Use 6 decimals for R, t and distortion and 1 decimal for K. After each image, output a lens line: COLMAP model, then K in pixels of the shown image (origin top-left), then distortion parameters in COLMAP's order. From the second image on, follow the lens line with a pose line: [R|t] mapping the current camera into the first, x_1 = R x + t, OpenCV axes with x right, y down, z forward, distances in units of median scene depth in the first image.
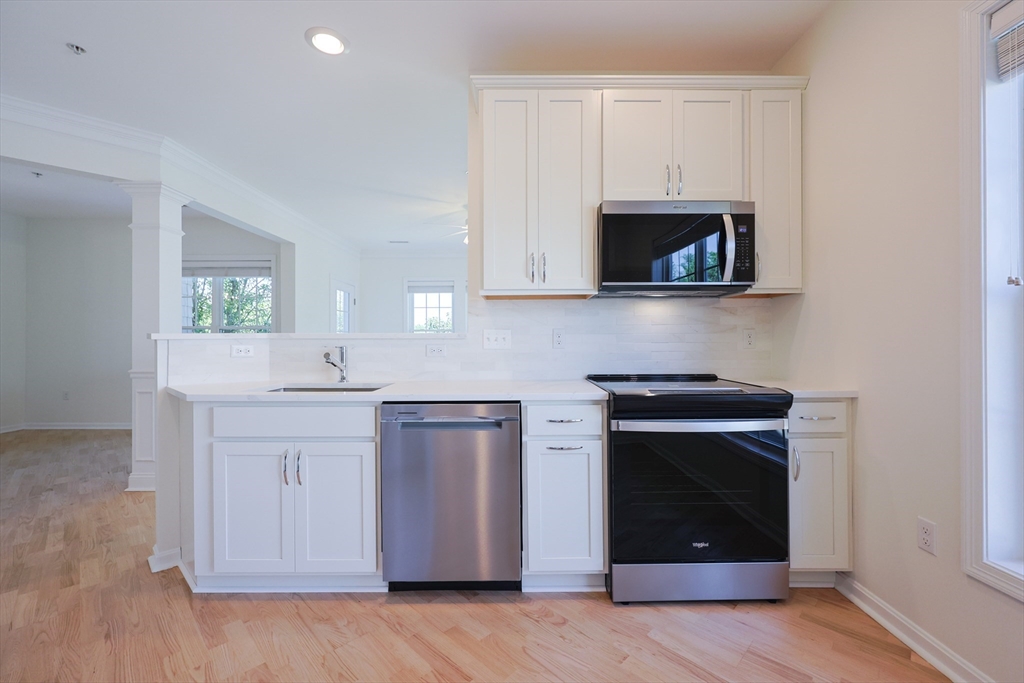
lens RADIAL K [[428.9, 0, 512.0], [0, 428.9, 341.5], [0, 0, 1]] dist [-0.001287, -0.000117]
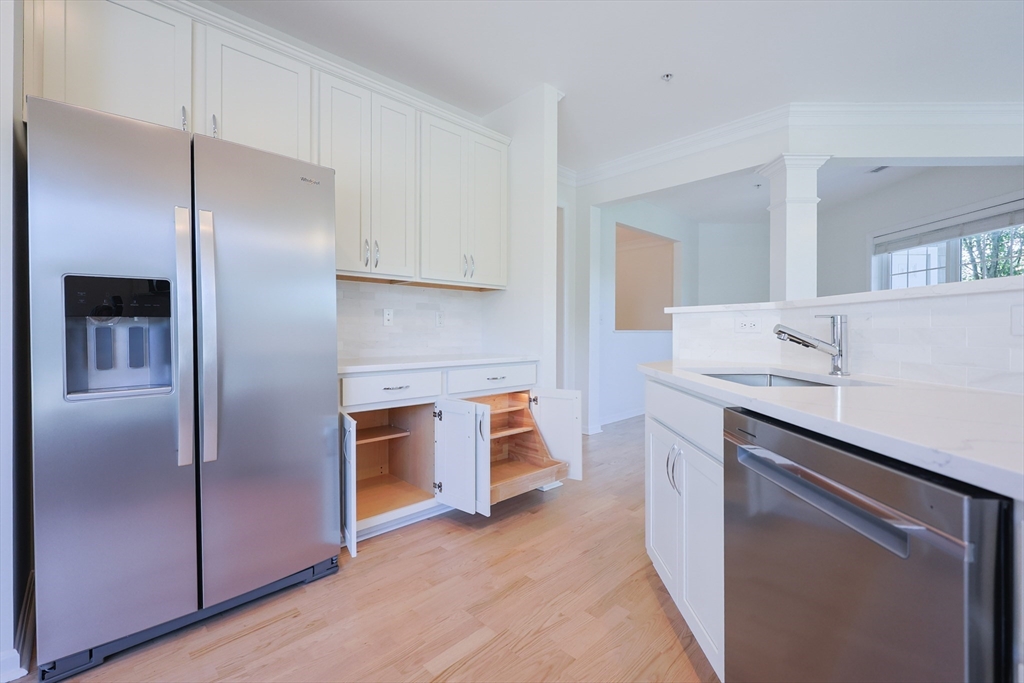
lens RADIAL K [[436.3, 0, 512.9], [0, 436.3, 331.5], [0, 0, 1]] dist [-0.000018, -0.000331]
pose [[-0.006619, 0.003442, -0.999972, 0.250561], [-0.005387, 0.999979, 0.003477, 0.038709], [0.999964, 0.005410, -0.006600, 0.631598]]
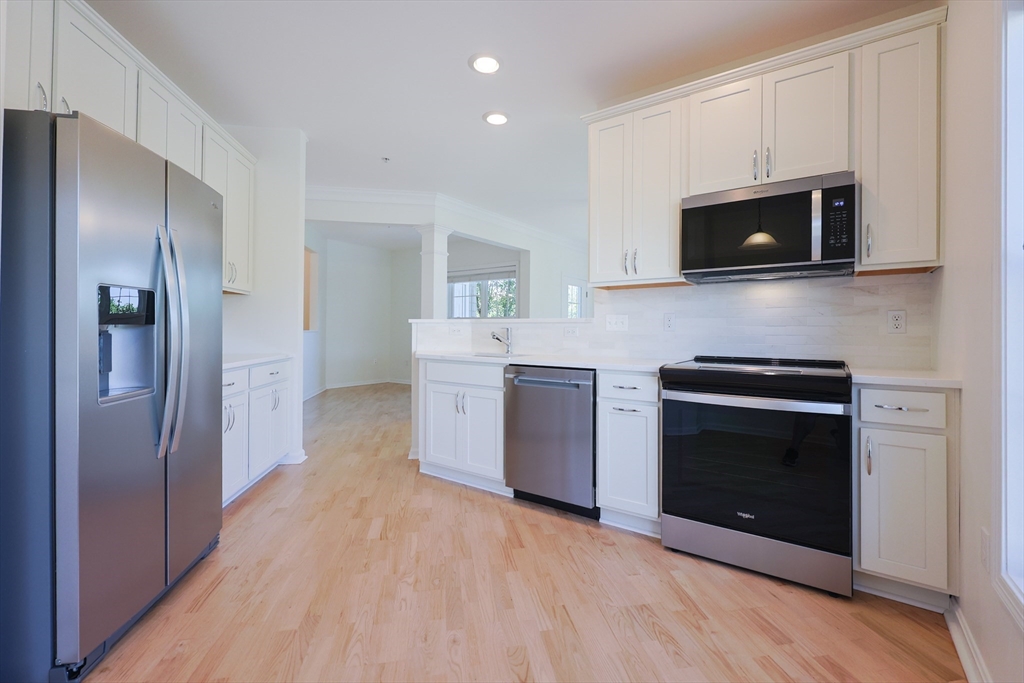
lens RADIAL K [[436.3, 0, 512.9], [0, 436.3, 331.5], [0, 0, 1]] dist [-0.000018, -0.000331]
pose [[0.814113, 0.009659, -0.580627, 0.515250], [-0.011946, 0.999929, -0.000116, 0.026025], [0.580584, 0.007031, 0.814170, -0.180442]]
